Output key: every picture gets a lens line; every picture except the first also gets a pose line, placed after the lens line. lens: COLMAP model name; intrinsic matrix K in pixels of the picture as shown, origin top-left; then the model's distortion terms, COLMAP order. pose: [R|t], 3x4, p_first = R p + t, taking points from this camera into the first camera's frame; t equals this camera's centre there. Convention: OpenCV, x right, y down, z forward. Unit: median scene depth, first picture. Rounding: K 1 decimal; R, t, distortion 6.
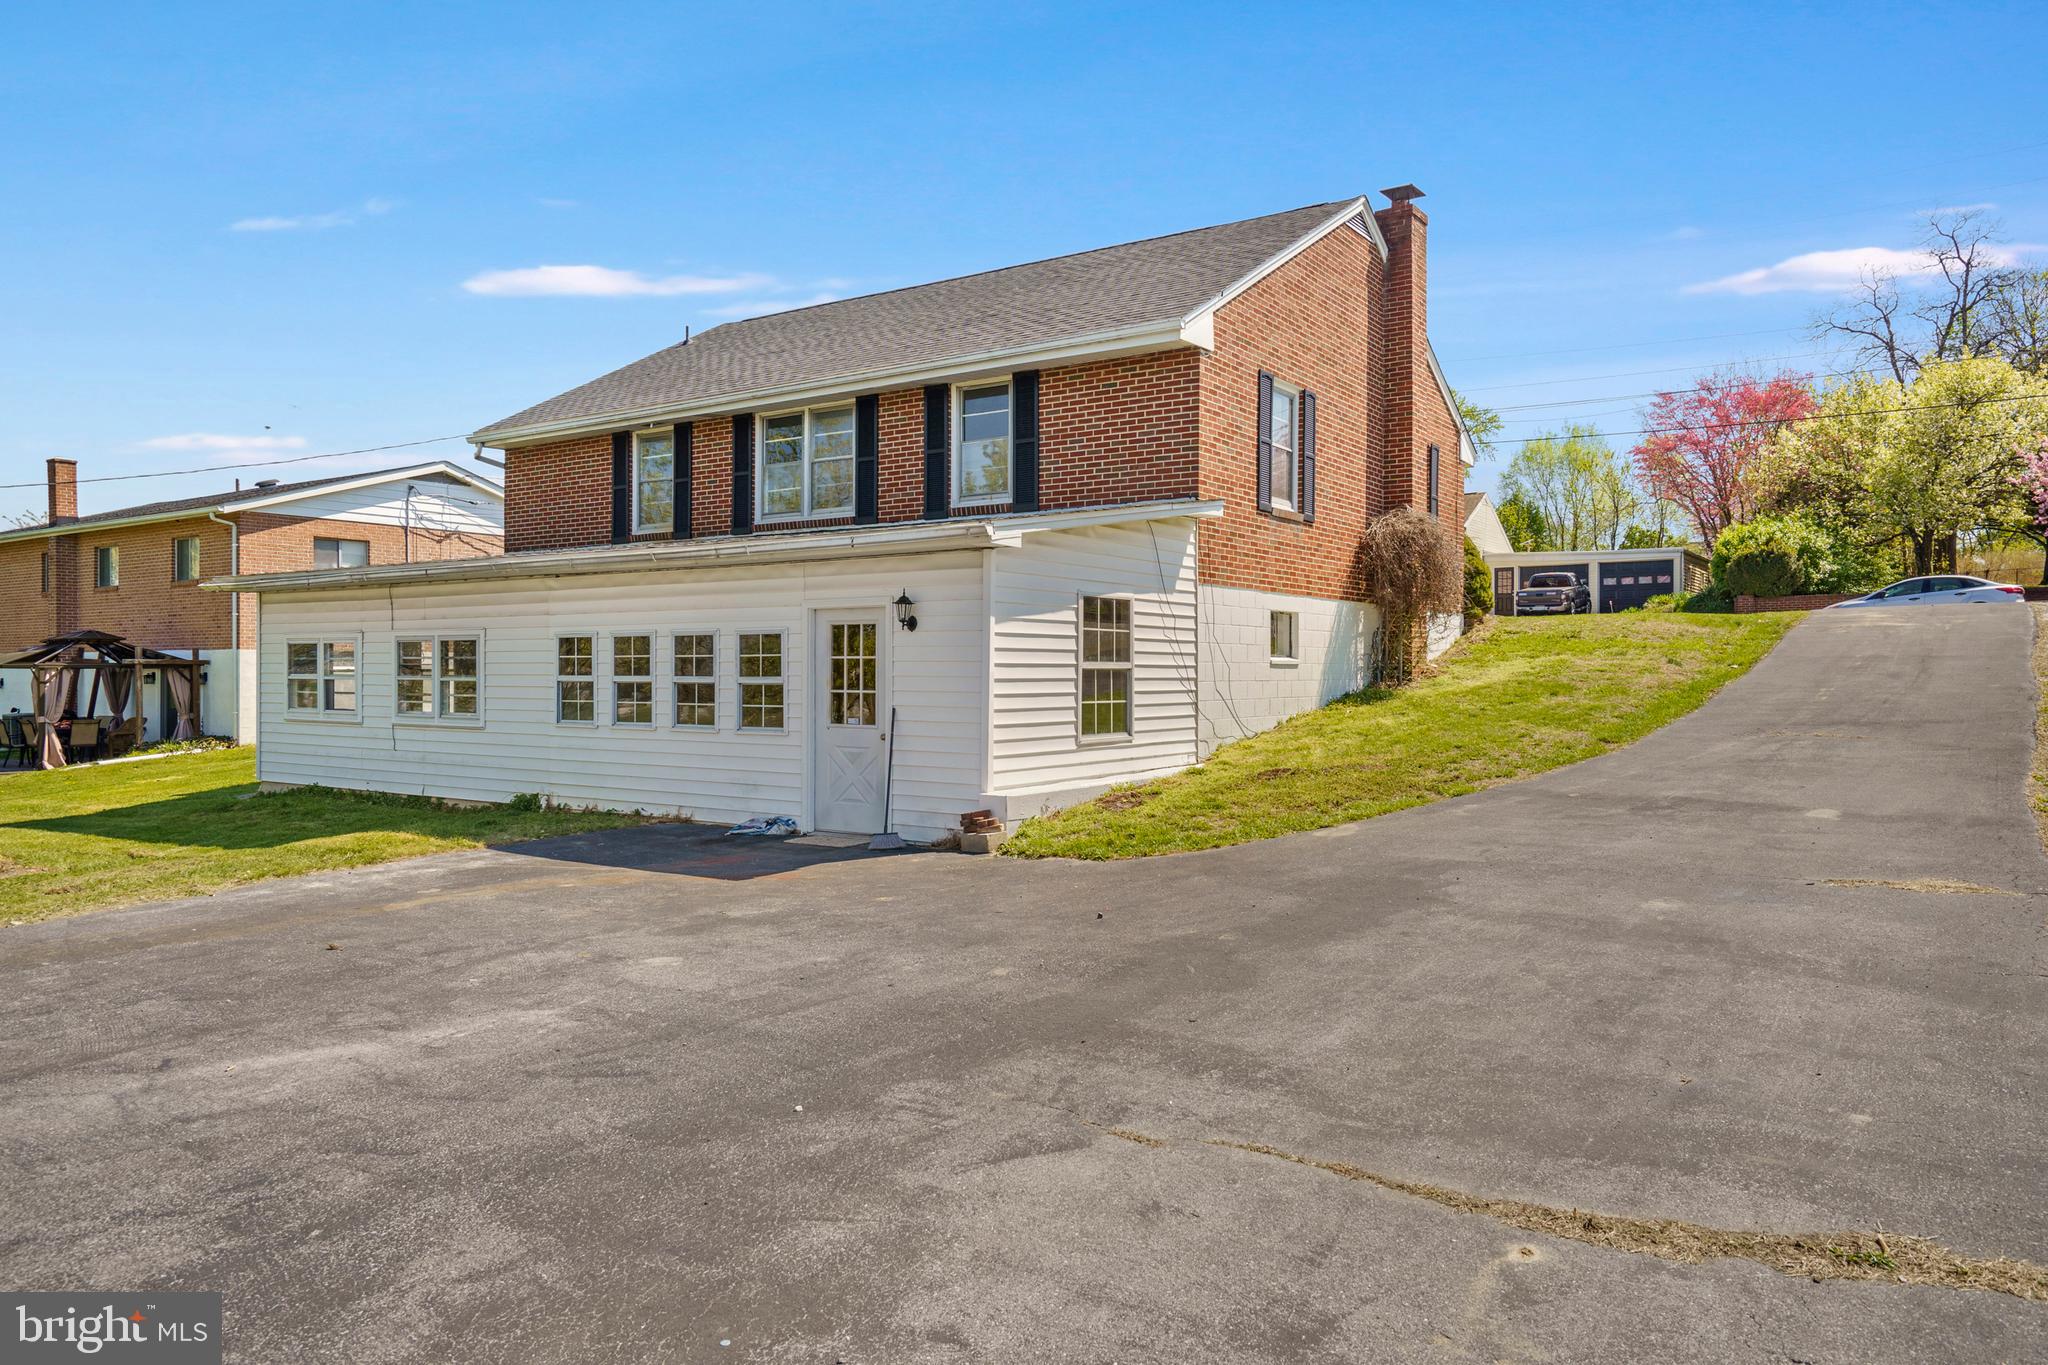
lens RADIAL K [[1371.4, 0, 1018.5], [0, 1371.4, 689.5], [0, 0, 1]] dist [-0.002911, 0.006092]
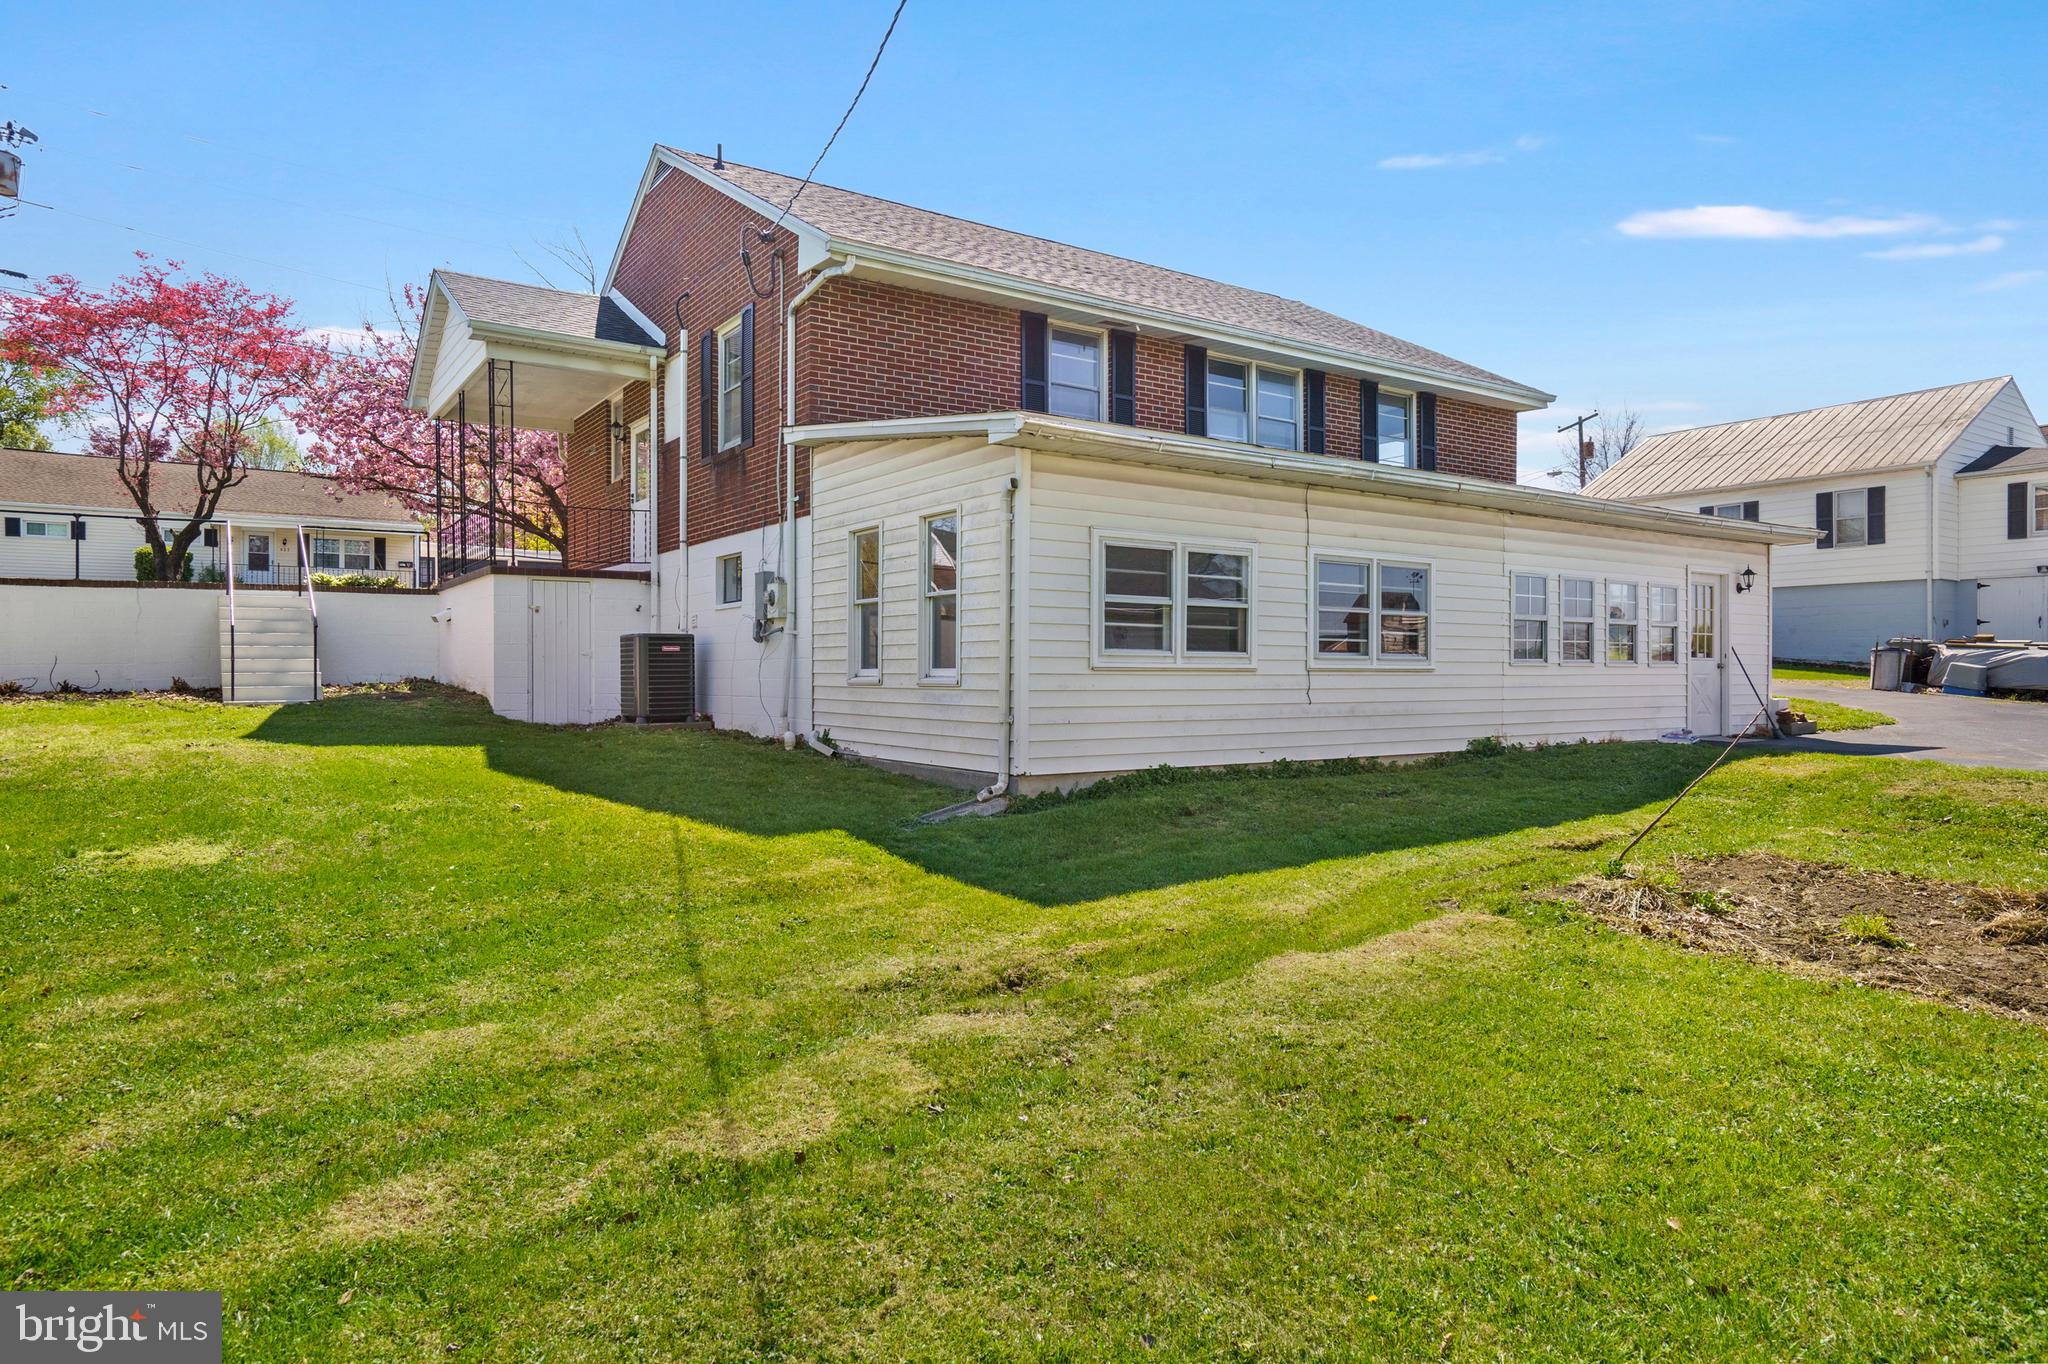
lens RADIAL K [[1184.5, 0, 1030.7], [0, 1184.5, 675.8], [0, 0, 1]] dist [0.006690, 0.000641]
pose [[0.361171, -0.005450, 0.932484, -1.154572], [0.010236, 0.999946, 0.001879, 0.026767], [-0.932443, 0.008866, 0.361207, 0.932092]]
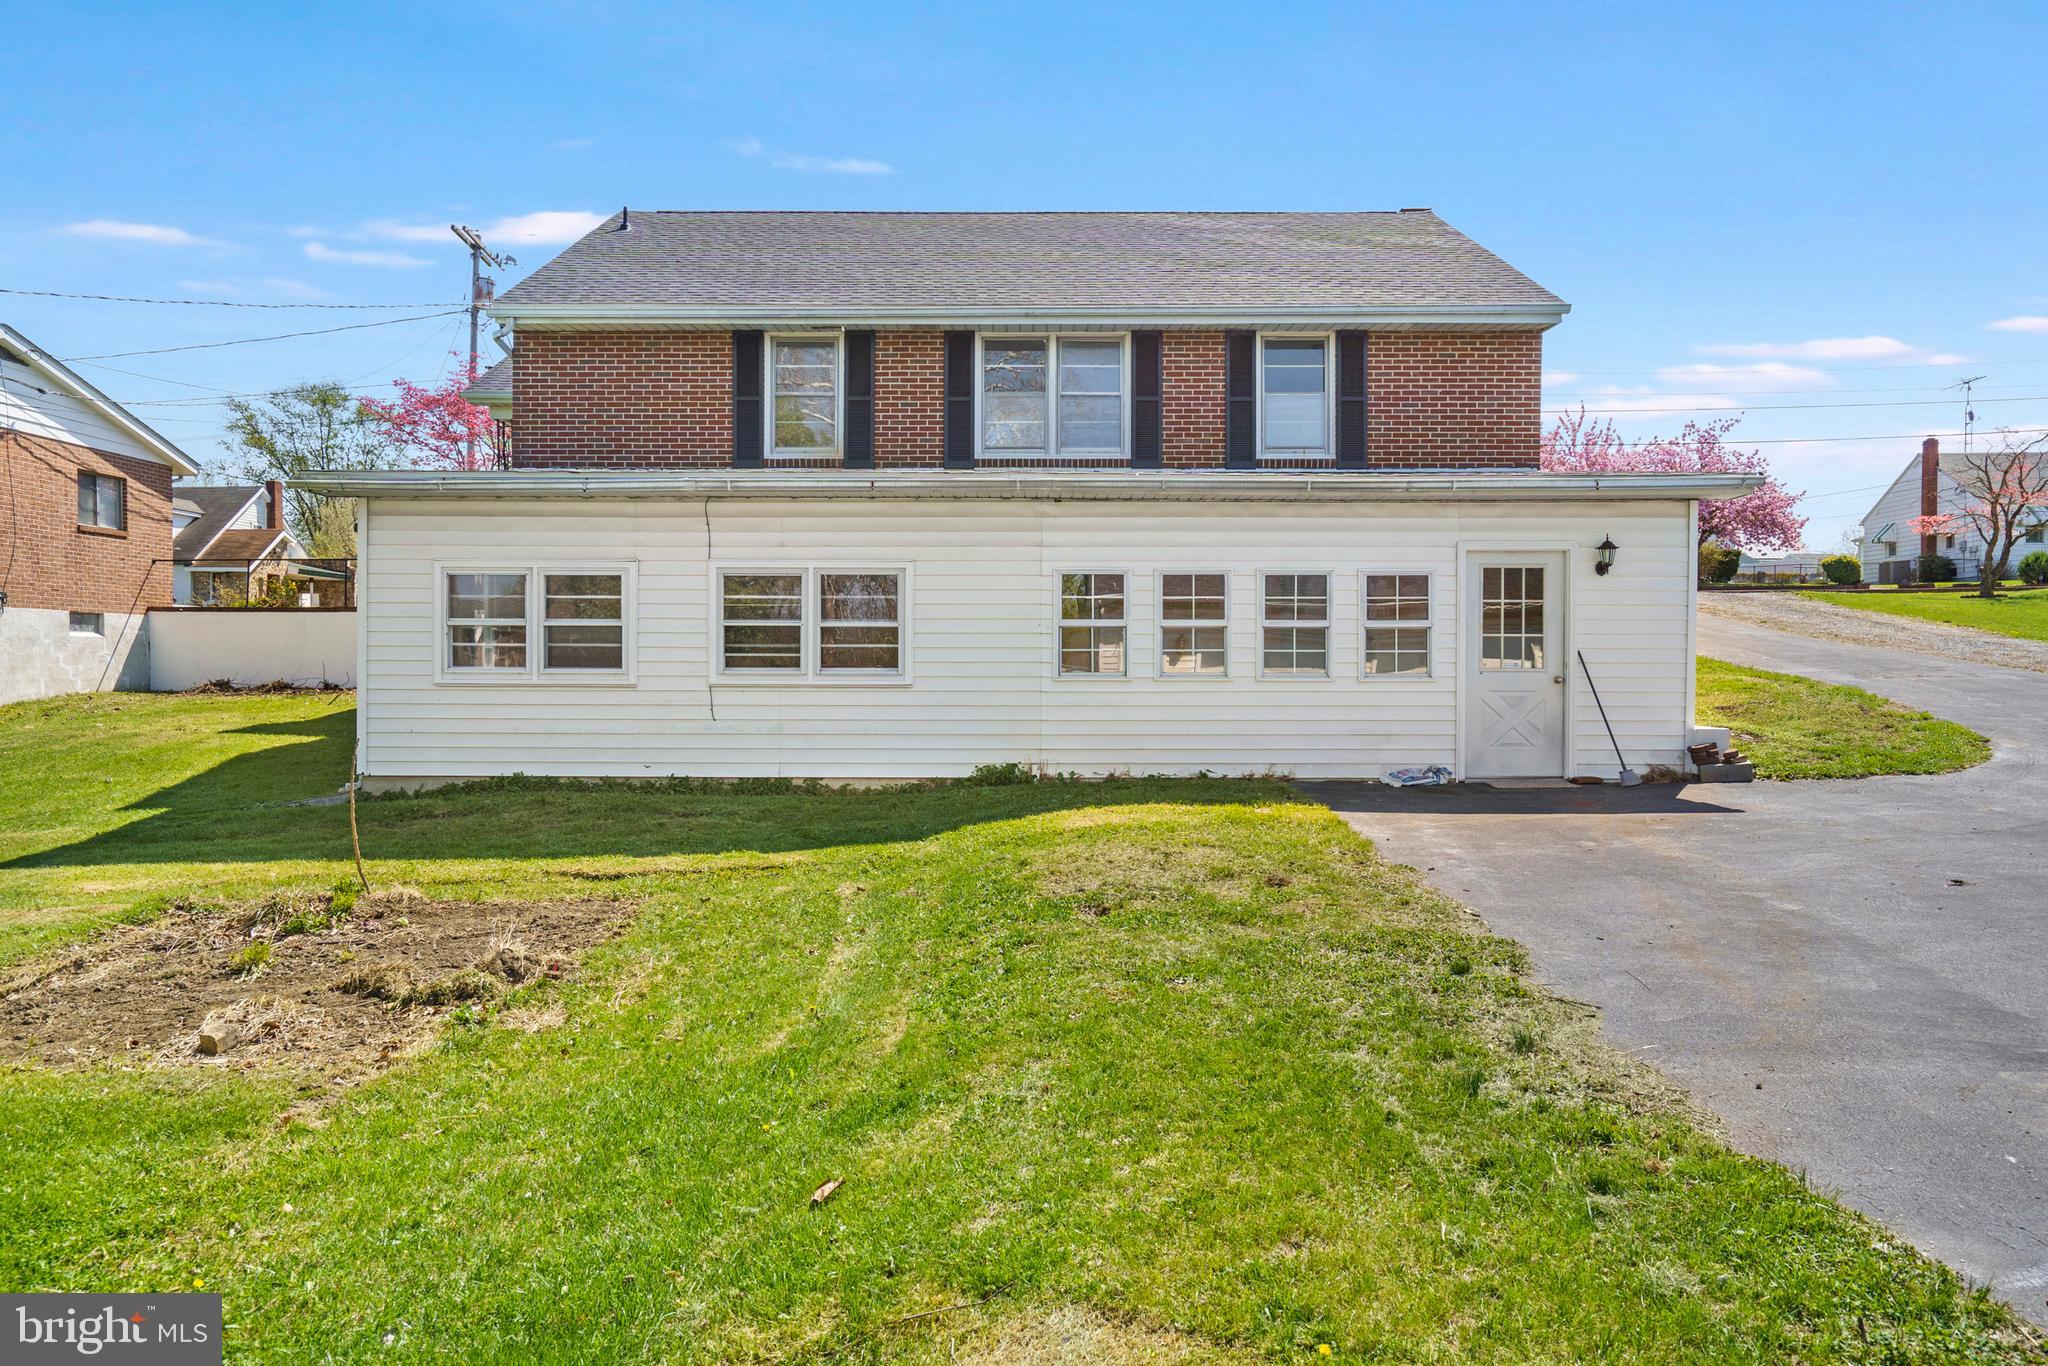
lens RADIAL K [[1371.4, 0, 1018.4], [0, 1371.4, 674.8], [0, 0, 1]] dist [-0.002911, 0.006092]
pose [[0.824933, -0.005275, 0.565206, -0.761178], [0.006859, 0.999976, -0.000677, 0.022033], [-0.565189, 0.004435, 0.824949, 0.296827]]
